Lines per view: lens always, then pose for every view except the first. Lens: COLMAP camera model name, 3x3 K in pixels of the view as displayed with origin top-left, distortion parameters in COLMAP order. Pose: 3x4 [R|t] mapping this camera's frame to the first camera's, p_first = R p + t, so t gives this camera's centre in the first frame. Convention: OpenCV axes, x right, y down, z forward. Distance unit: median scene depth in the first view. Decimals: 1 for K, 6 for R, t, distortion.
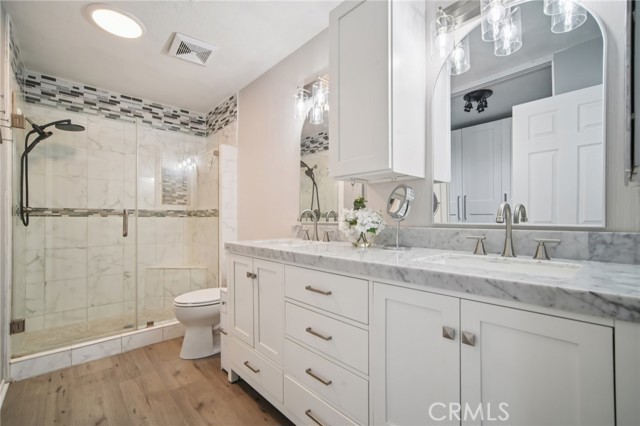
lens RADIAL K [[277.0, 0, 319.4], [0, 277.0, 218.4], [0, 0, 1]] dist [0.000806, 0.000331]
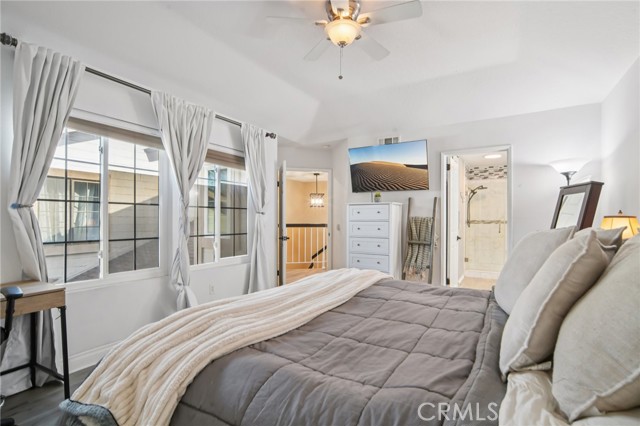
lens RADIAL K [[277.0, 0, 319.4], [0, 277.0, 218.4], [0, 0, 1]] dist [0.000806, 0.000331]
pose [[0.225878, -0.021040, -0.973928, 1.237808], [0.001209, 0.999772, -0.021318, -0.004140], [0.974155, 0.003638, 0.225852, -1.031852]]
